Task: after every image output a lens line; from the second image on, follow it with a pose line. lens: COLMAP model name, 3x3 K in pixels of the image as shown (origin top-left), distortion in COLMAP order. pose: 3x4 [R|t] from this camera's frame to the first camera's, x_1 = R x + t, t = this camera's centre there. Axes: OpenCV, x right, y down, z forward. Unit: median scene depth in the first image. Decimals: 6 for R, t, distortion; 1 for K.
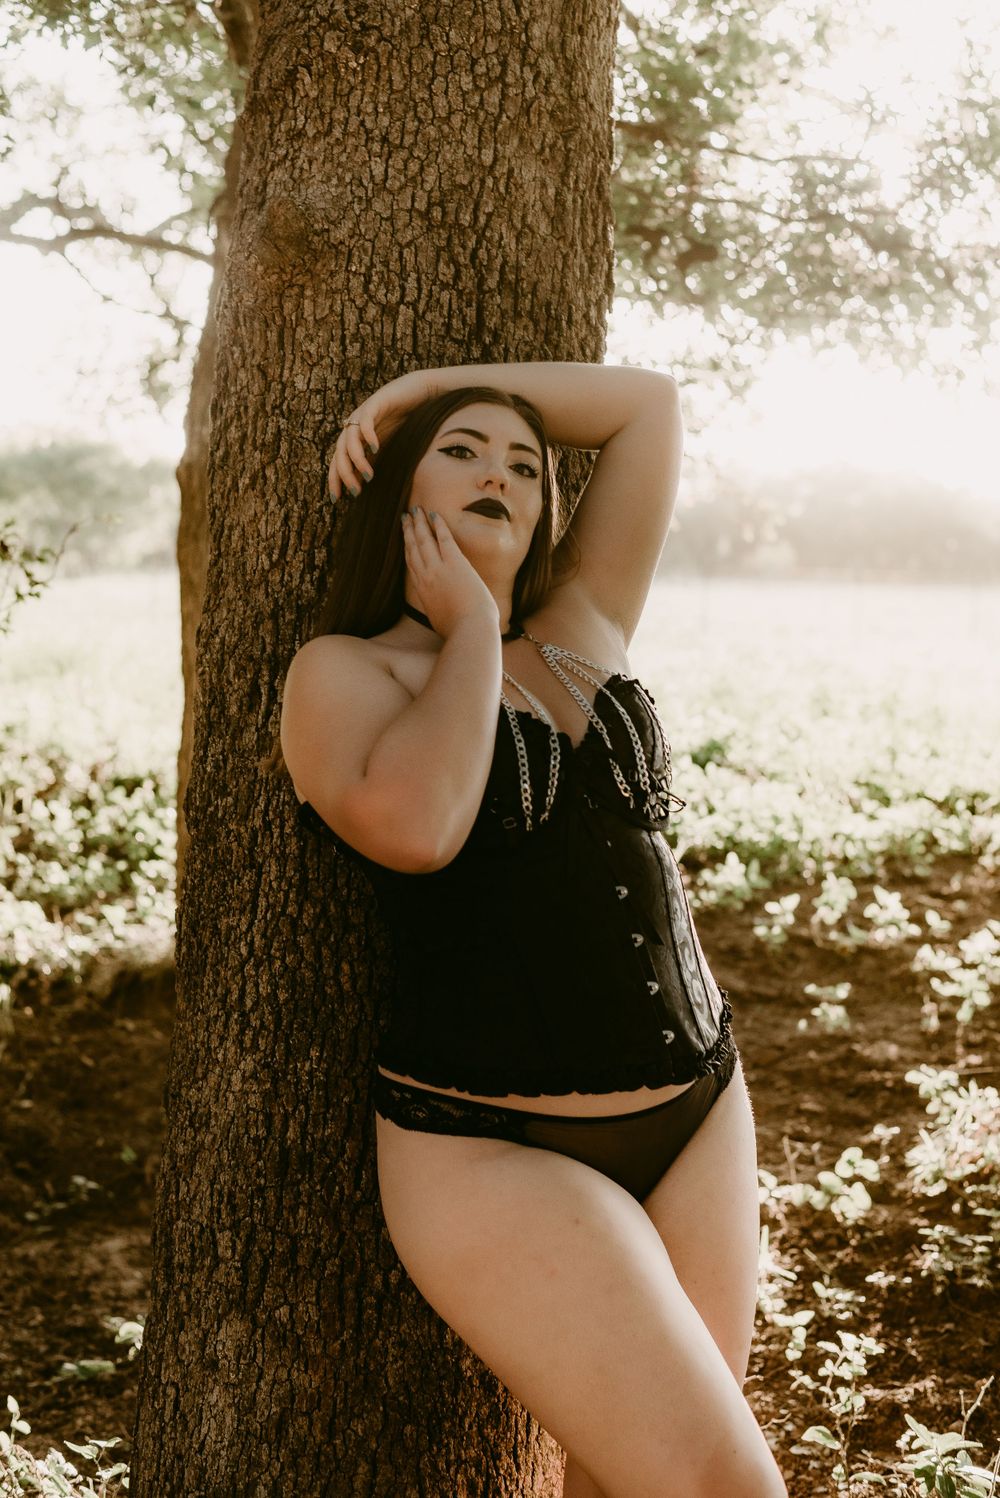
lens RADIAL K [[2266.3, 0, 495.2], [0, 2266.3, 697.9], [0, 0, 1]] dist [-0.010582, 0.094211]
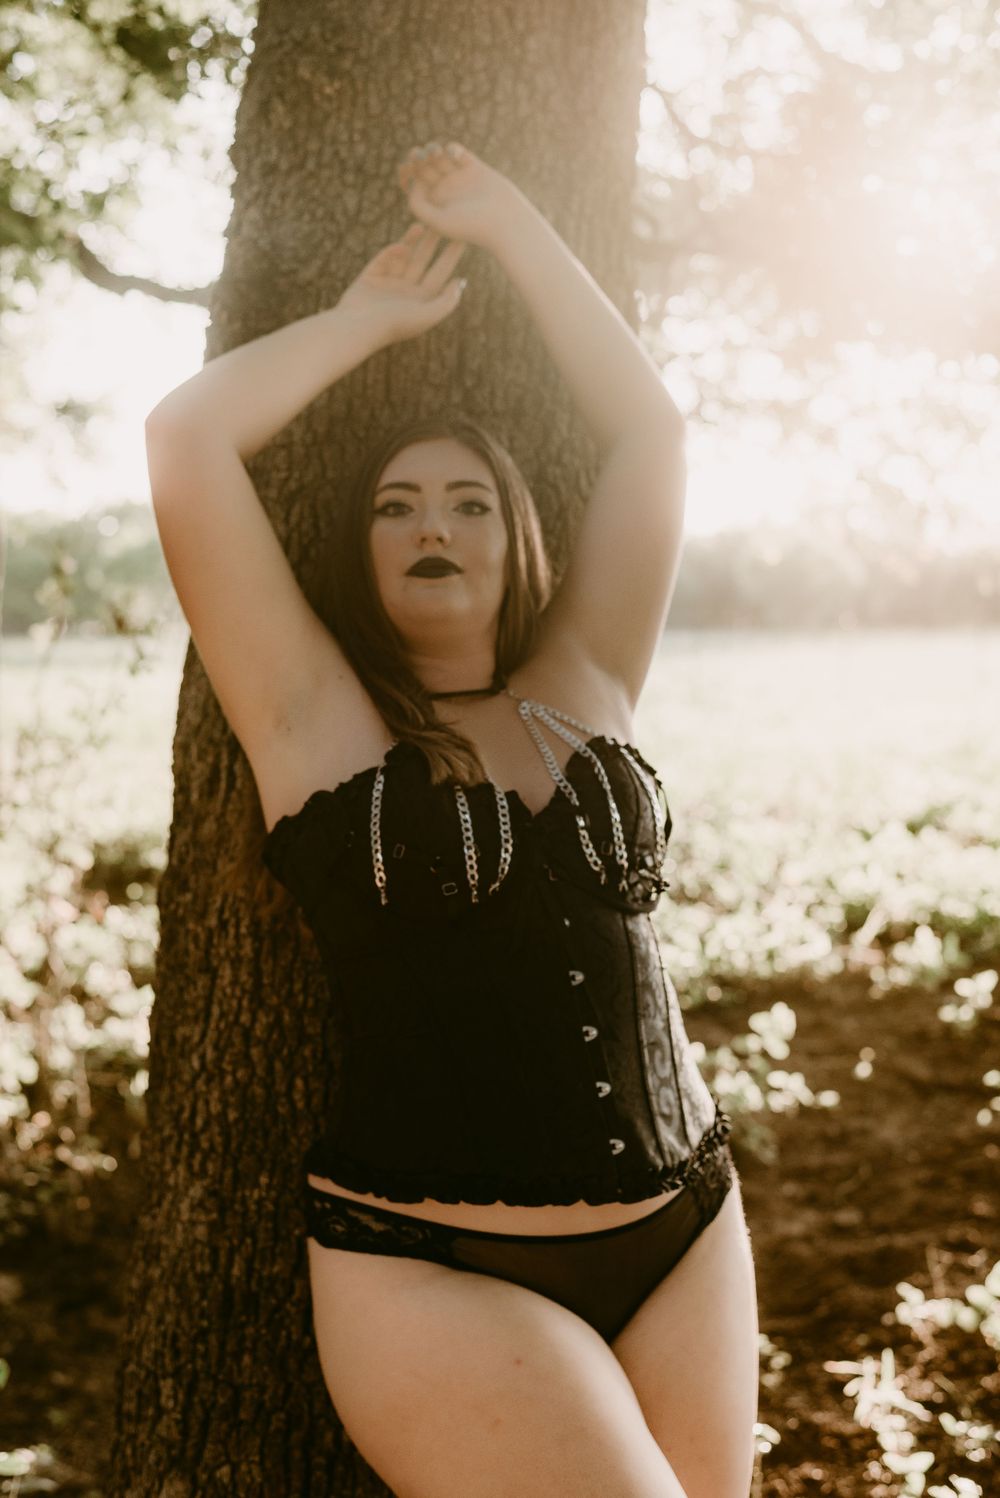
lens RADIAL K [[2284.1, 0, 503.0], [0, 2284.1, 695.0], [0, 0, 1]] dist [-0.014987, 0.075242]
pose [[0.991786, -0.020303, -0.126290, 0.119297], [0.016760, 0.999437, -0.029058, -0.006667], [0.126809, 0.026703, 0.991568, 0.098657]]
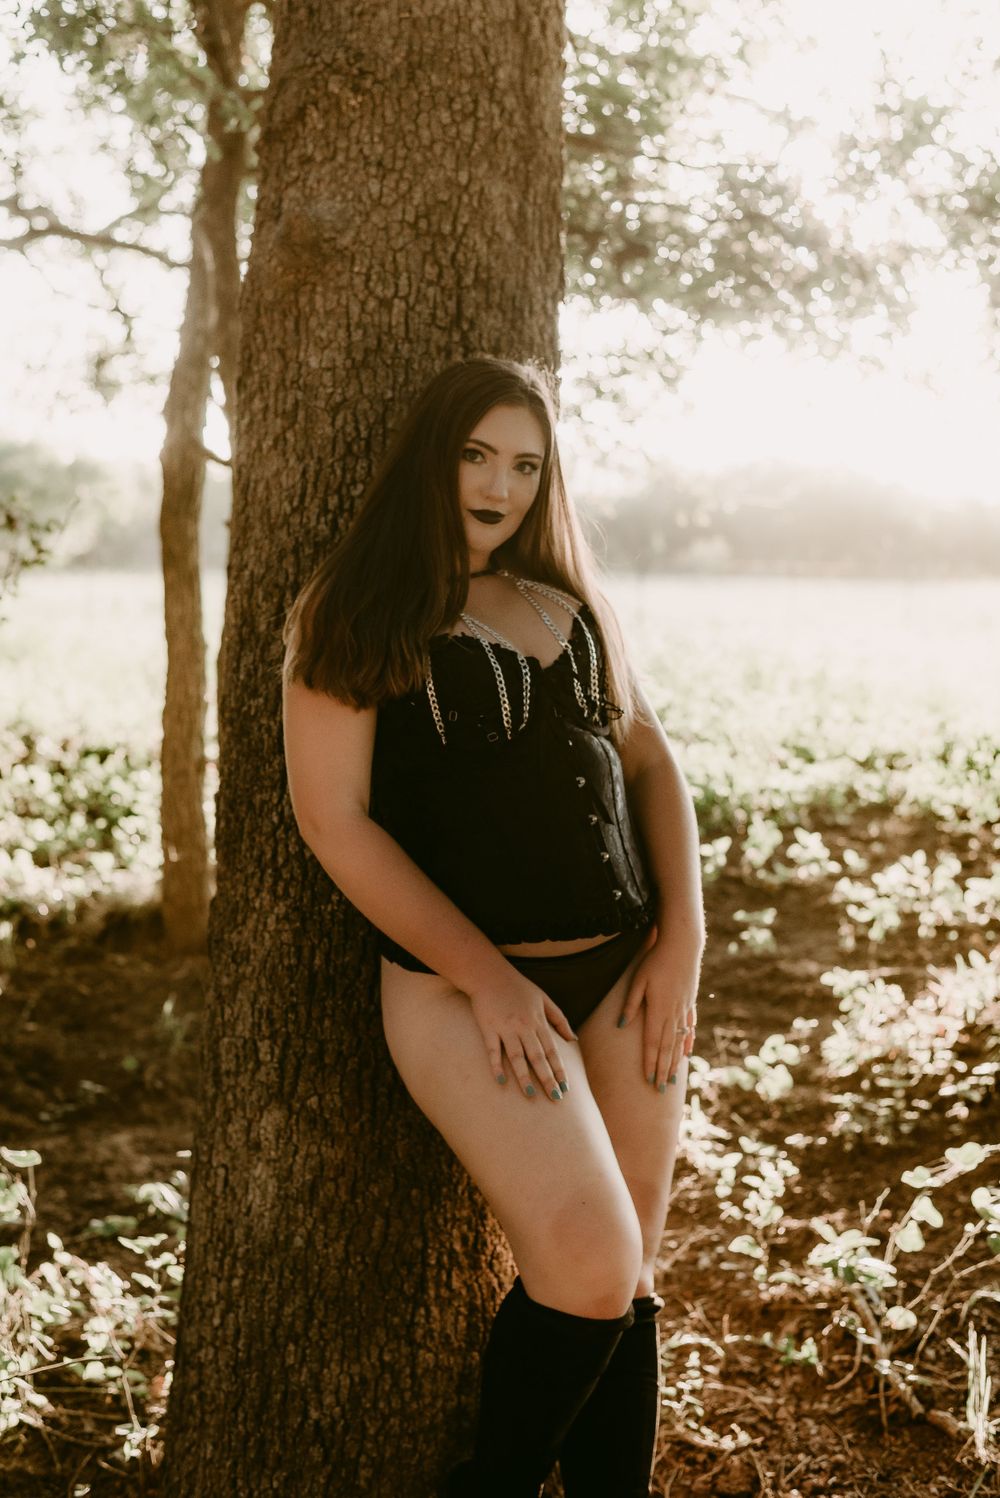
lens RADIAL K [[2325.4, 0, 499.7], [0, 2325.4, 699.0], [0, 0, 1]] dist [-0.008370, 0.058303]
pose [[0.999455, -0.008513, 0.031883, -0.026103], [0.008583, 0.999961, -0.002064, 0.045766], [-0.031865, 0.002337, 0.999489, -0.256141]]
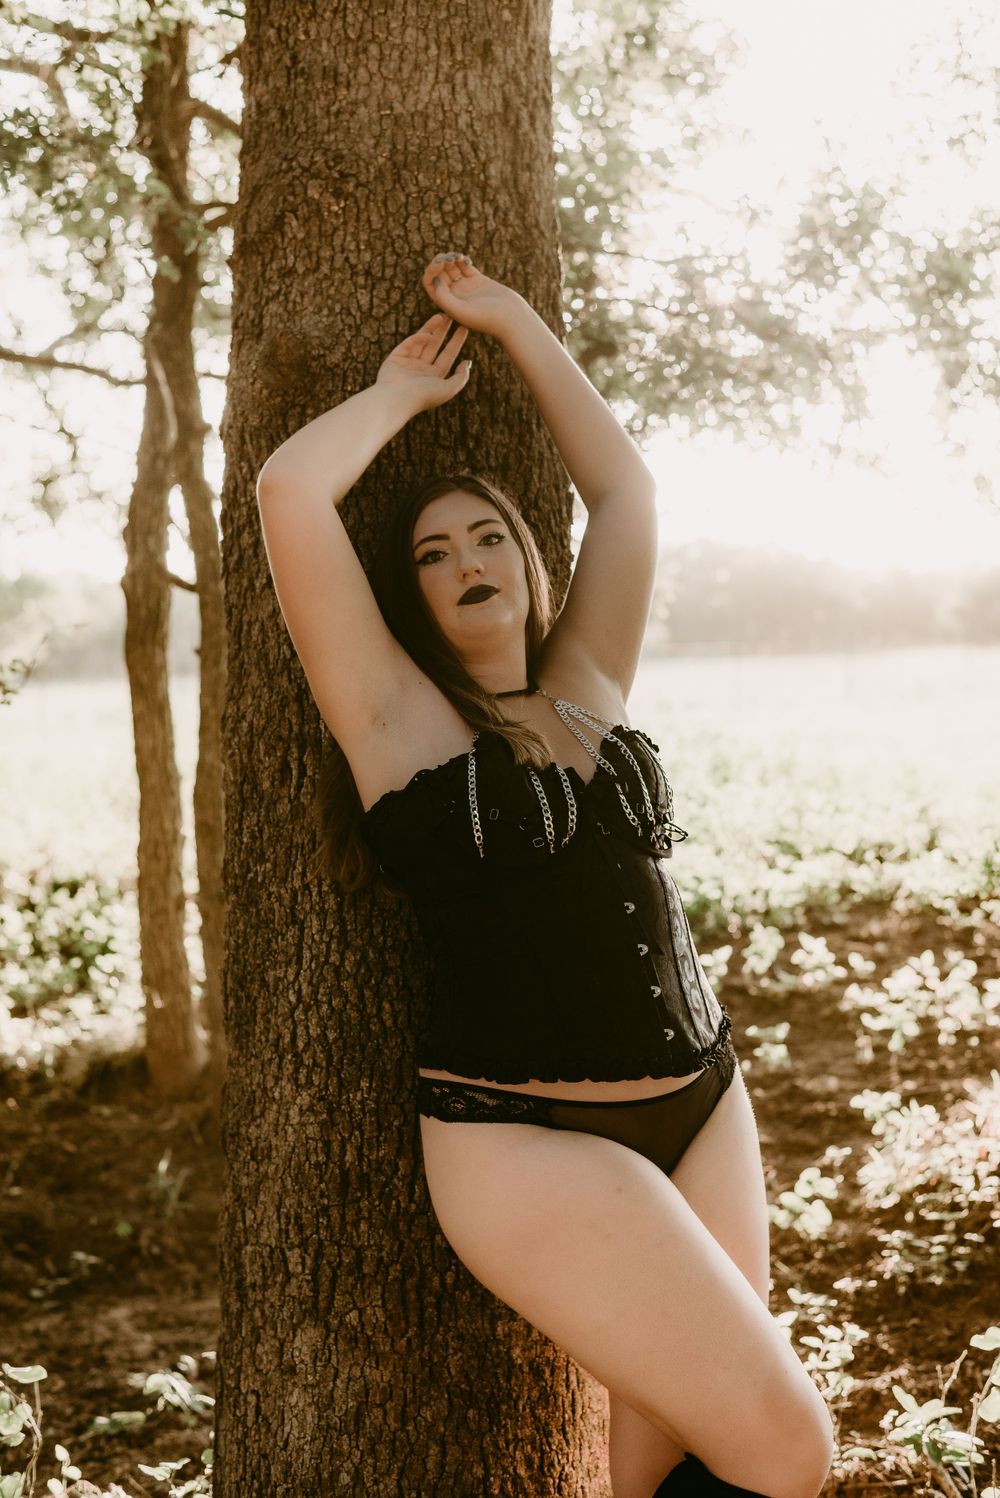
lens RADIAL K [[2266.3, 0, 495.2], [0, 2266.3, 697.9], [0, 0, 1]] dist [-0.010582, 0.094211]
pose [[0.996725, -0.057768, 0.056587, -0.060960], [0.060016, 0.997440, -0.038879, 0.012081], [-0.054196, 0.042148, 0.997640, -0.118738]]
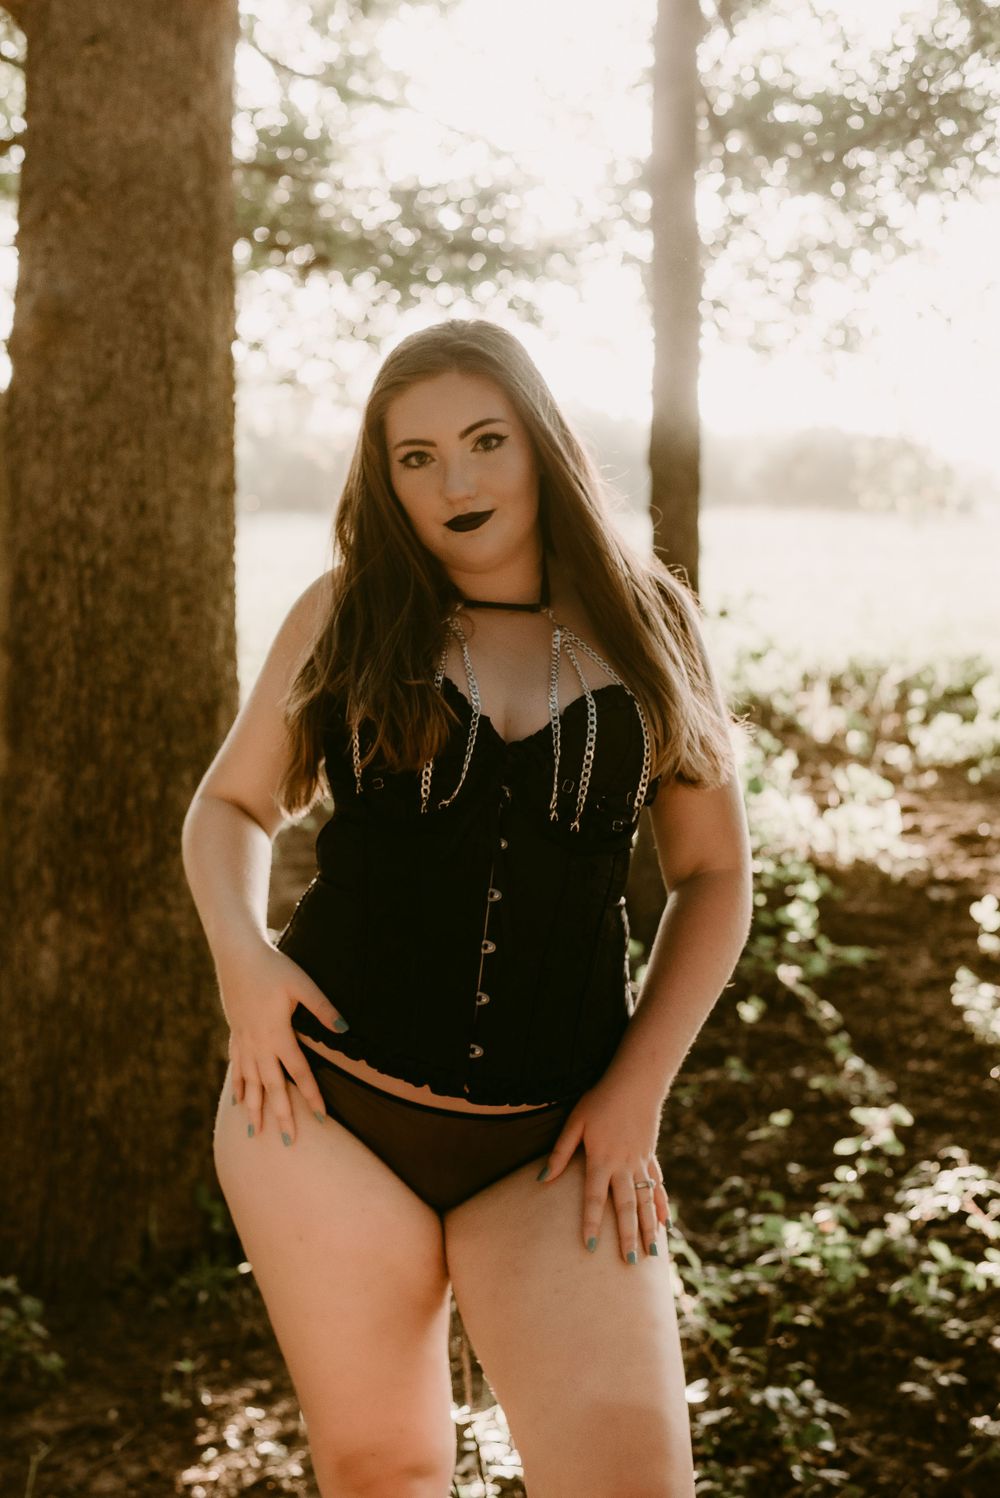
lens RADIAL K [[2251.5, 0, 500.0], [0, 2251.5, 749.0], [0, 0, 1]] dist [-0.007139, 0.026174]
pose [[0.988728, -0.045162, 0.142746, -0.010592], [0.037857, 0.997851, 0.053481, 0.051112], [-0.144855, -0.047474, 0.988313, -0.758446]]
